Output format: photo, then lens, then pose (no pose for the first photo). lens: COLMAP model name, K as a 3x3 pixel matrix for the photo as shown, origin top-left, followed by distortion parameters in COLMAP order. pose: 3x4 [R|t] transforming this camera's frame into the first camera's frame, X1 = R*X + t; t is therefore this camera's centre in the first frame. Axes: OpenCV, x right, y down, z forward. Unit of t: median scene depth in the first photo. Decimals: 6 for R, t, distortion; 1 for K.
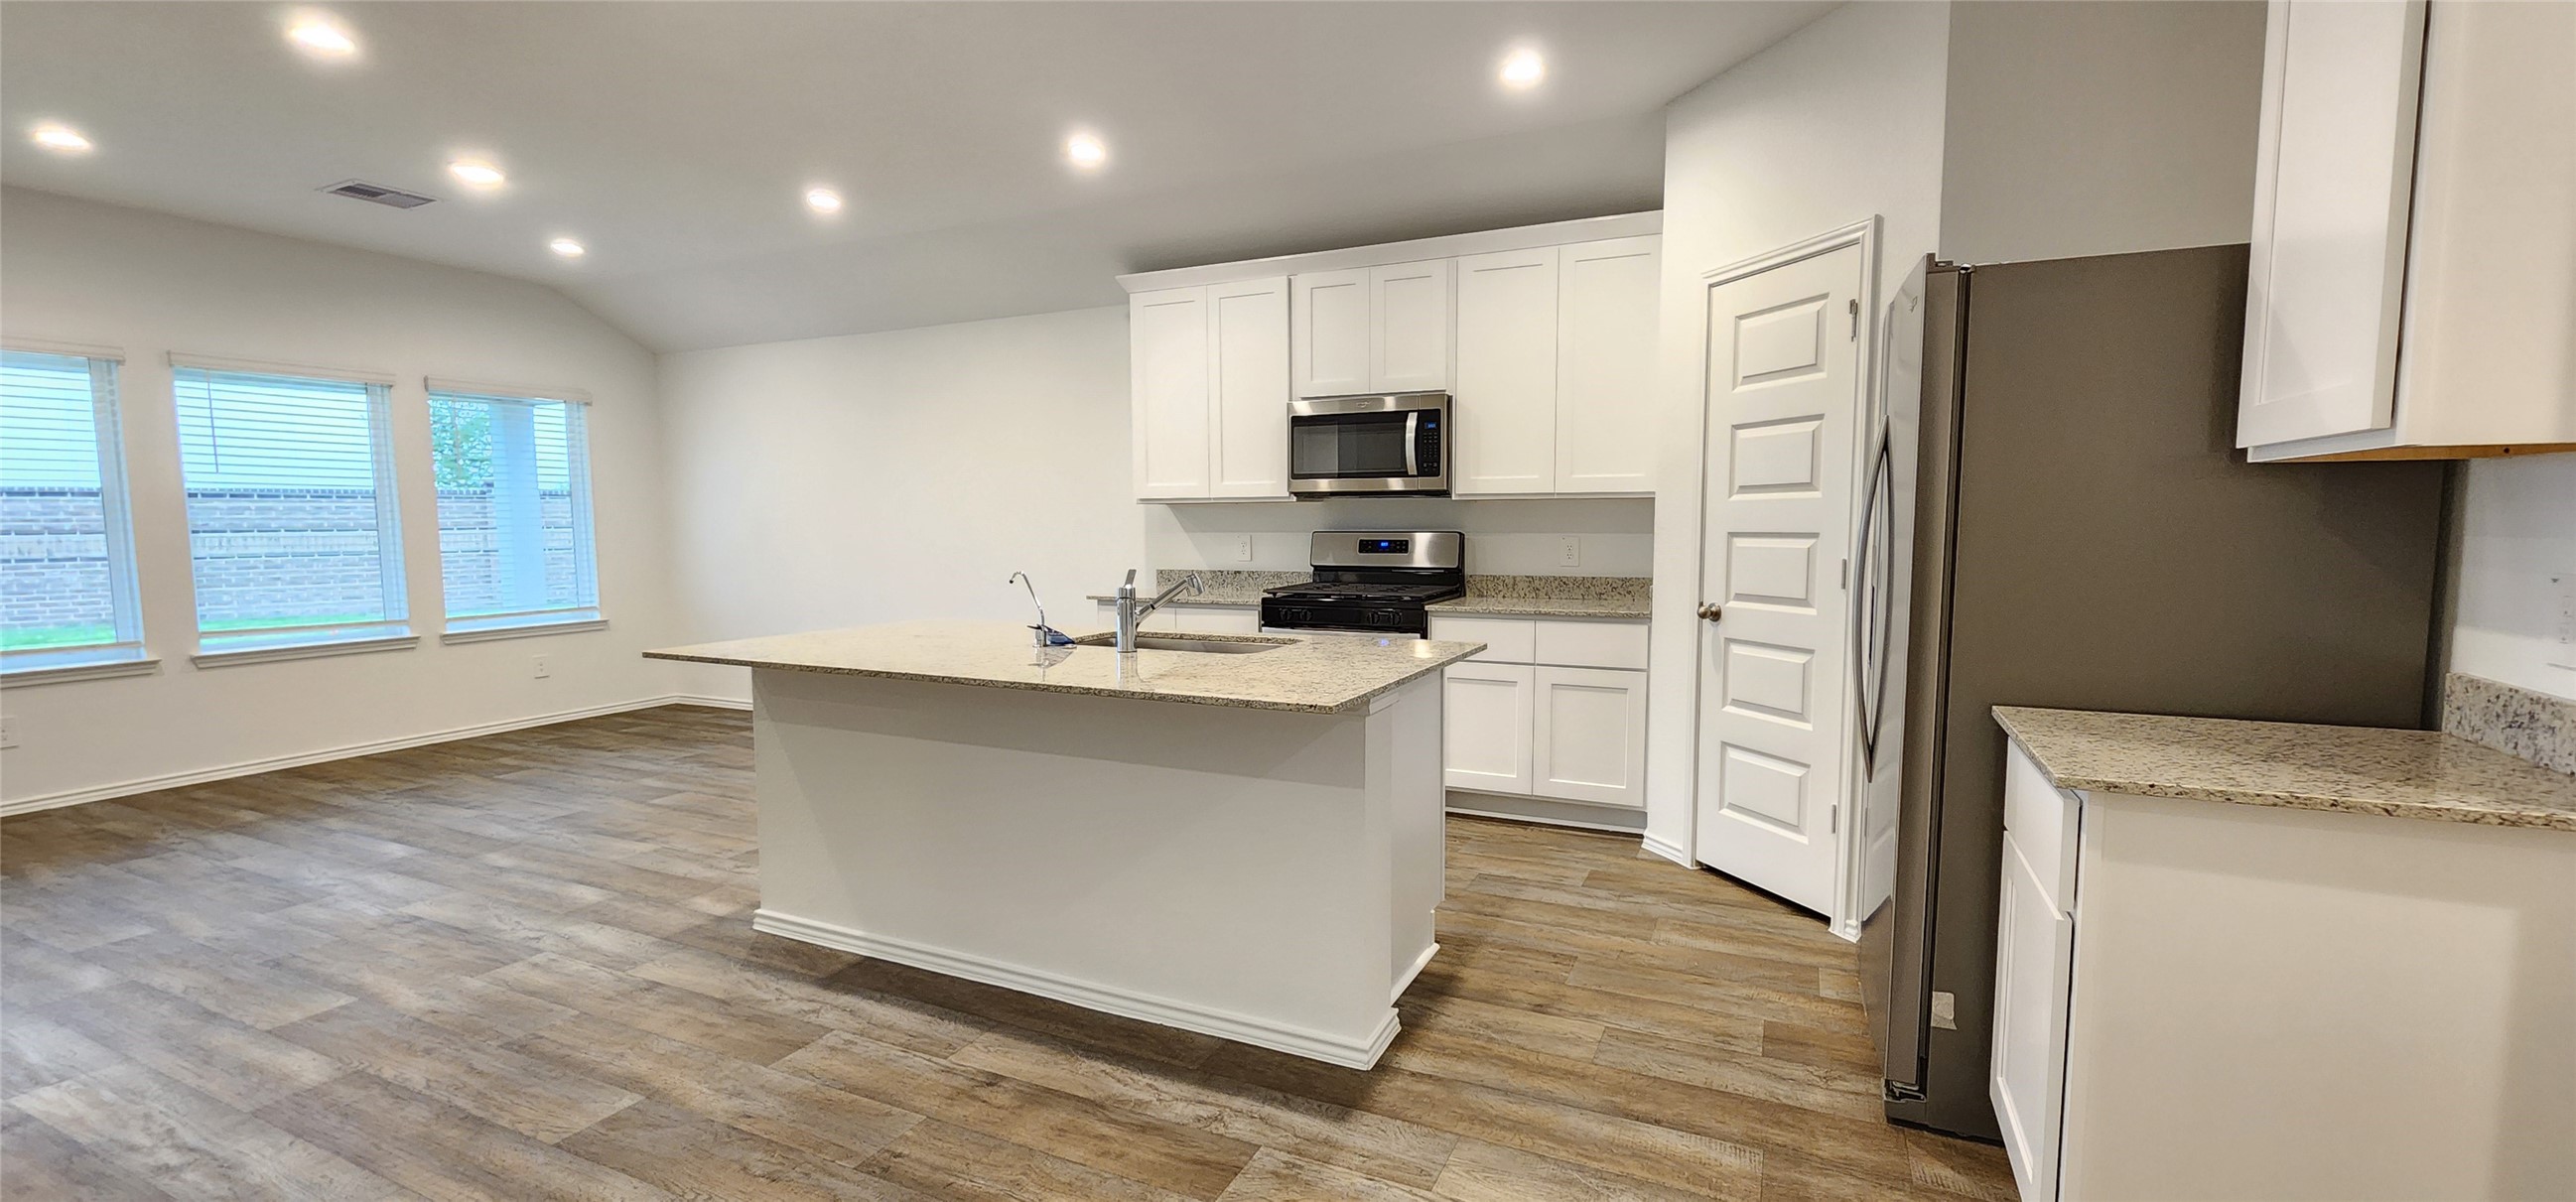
lens RADIAL K [[1062.9, 0, 1301.0], [0, 1062.9, 606.6], [0, 0, 1]] dist [-0.000354, 0.000261]
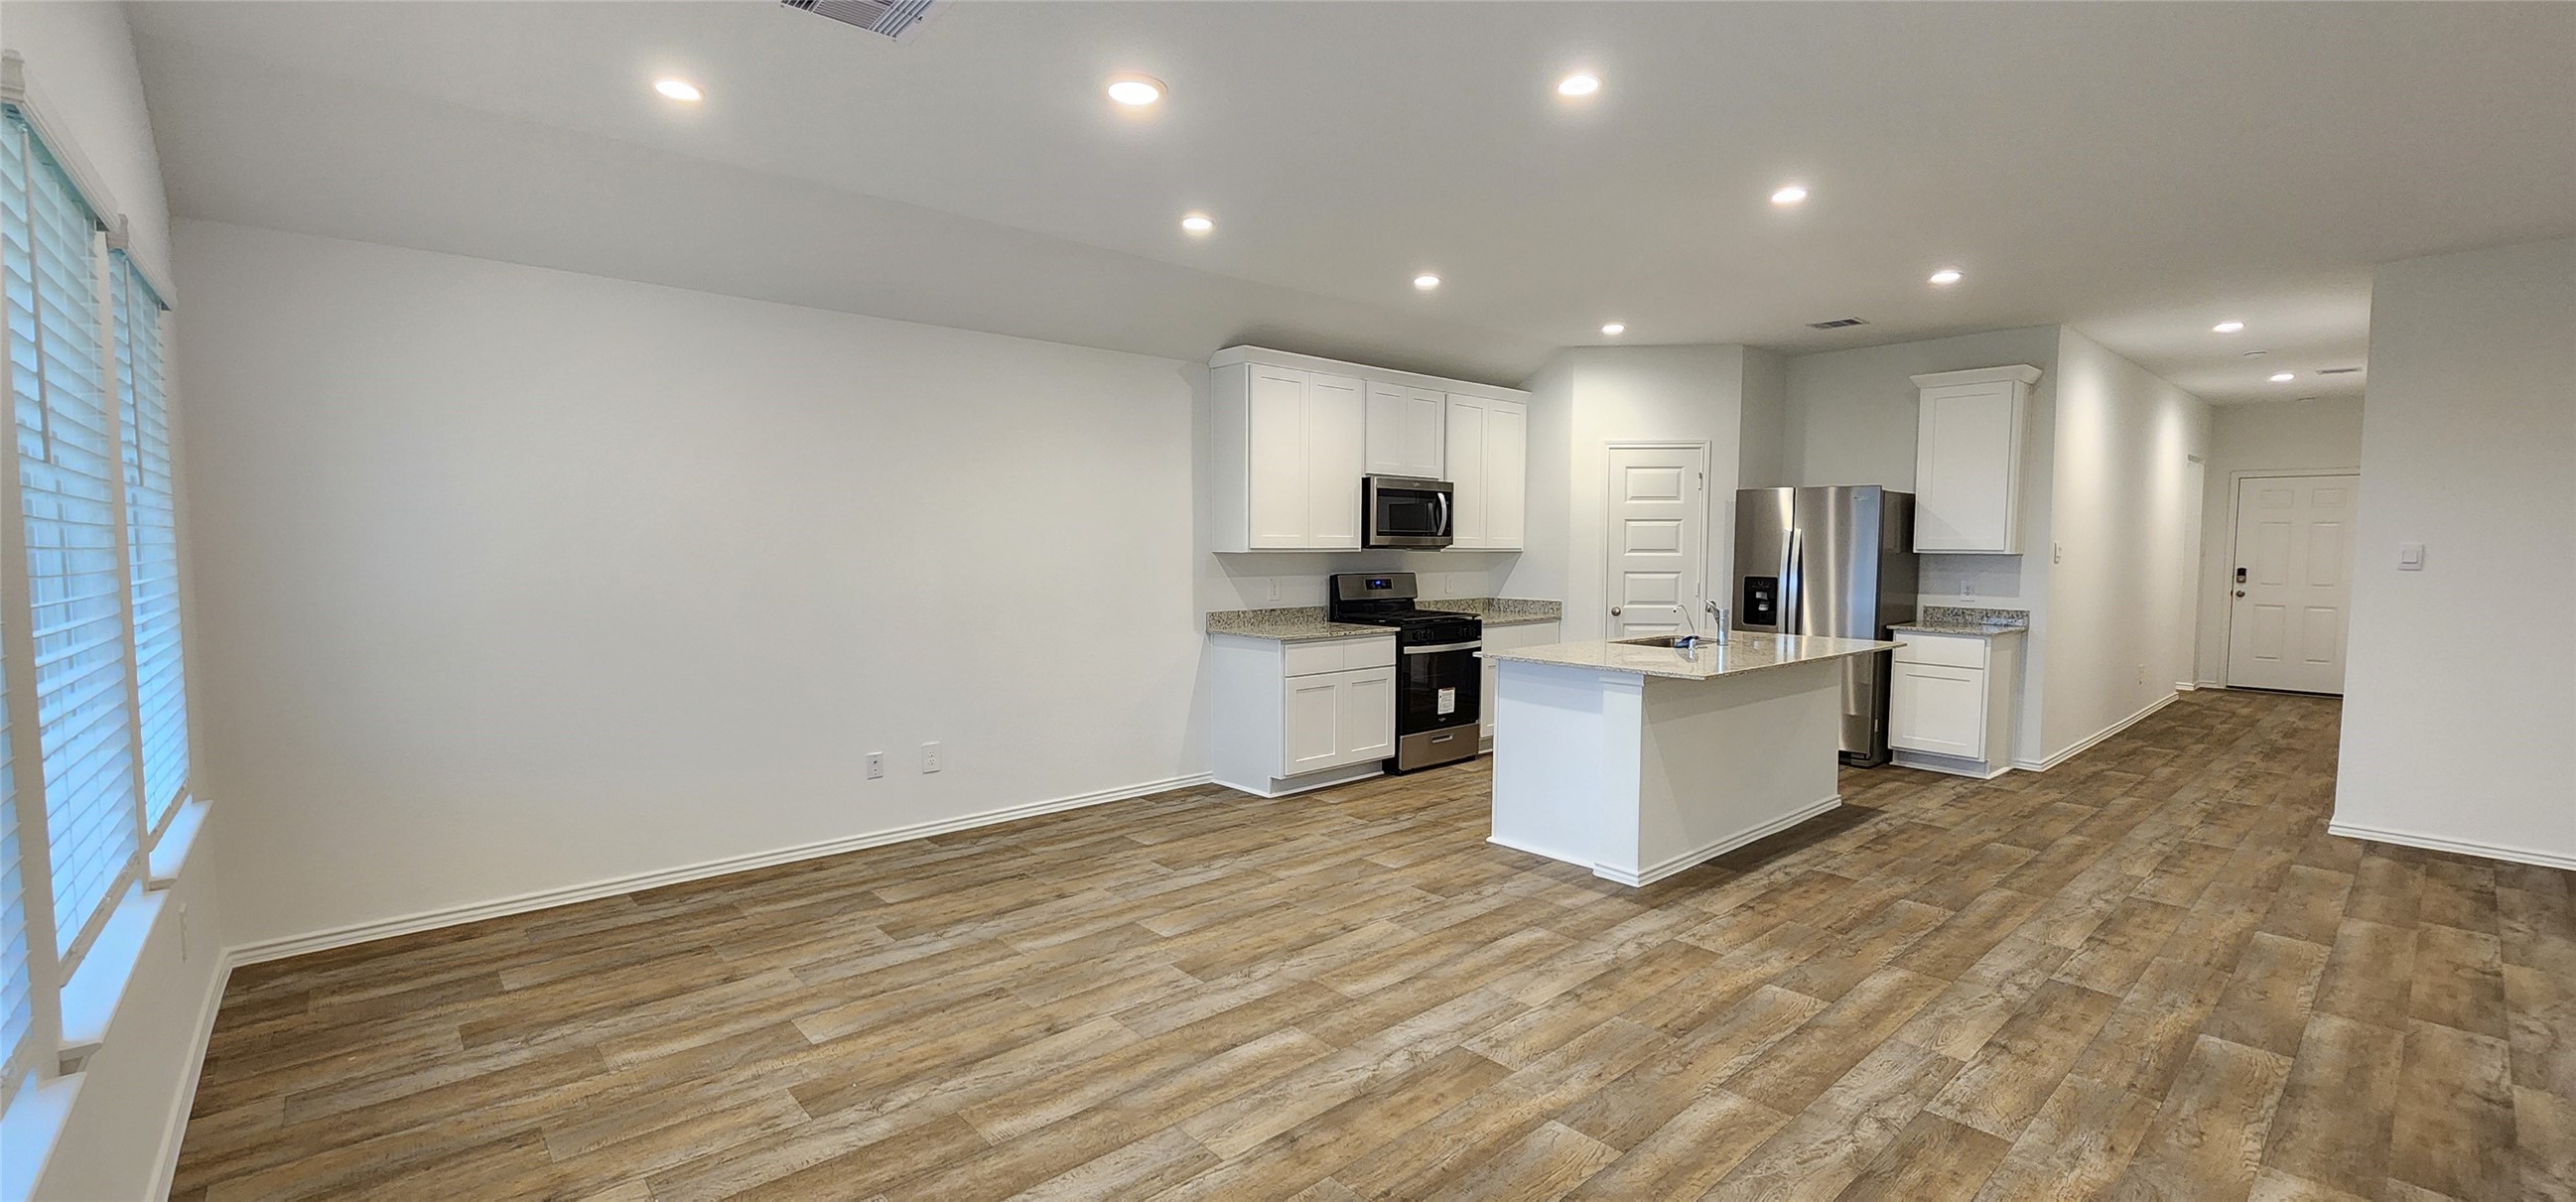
lens RADIAL K [[1062.9, 0, 1301.0], [0, 1062.9, 606.6], [0, 0, 1]] dist [-0.000354, 0.000261]
pose [[0.384125, -0.049425, 0.921957, -1.734815], [0.070082, 0.997246, 0.024262, -0.096487], [-0.920618, 0.055293, 0.386531, 0.796487]]
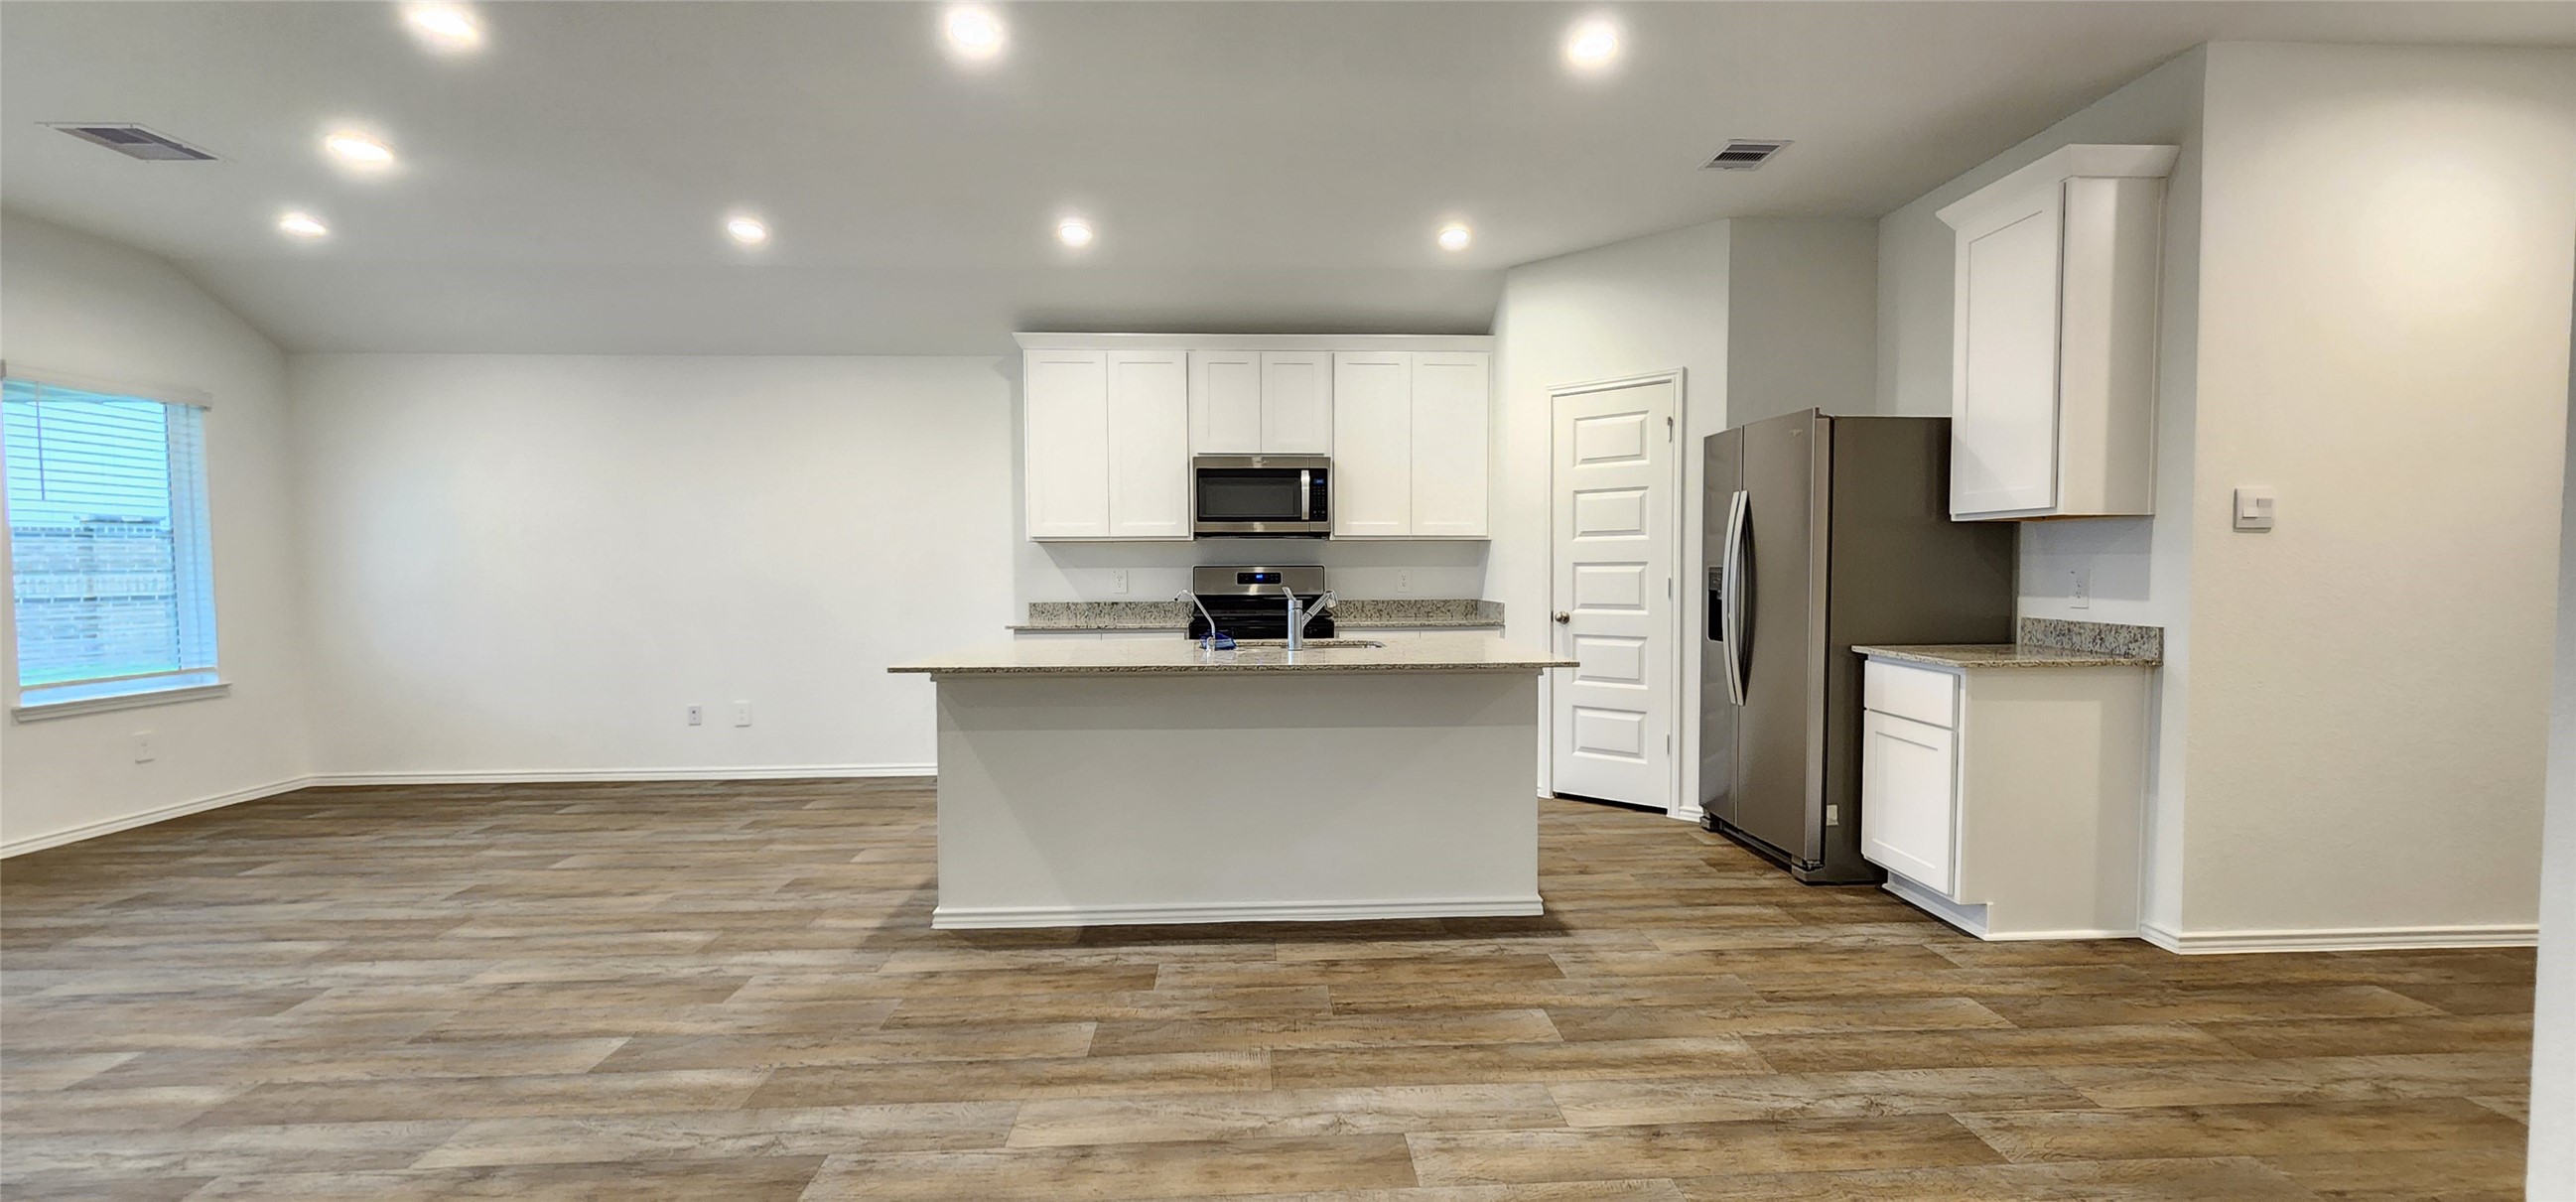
lens RADIAL K [[1062.9, 0, 1301.0], [0, 1062.9, 606.6], [0, 0, 1]] dist [-0.000354, 0.000261]
pose [[0.881908, -0.017454, 0.471099, -0.637903], [0.039525, 0.998533, -0.036997, 0.031246], [-0.469762, 0.051248, 0.881304, -0.122951]]
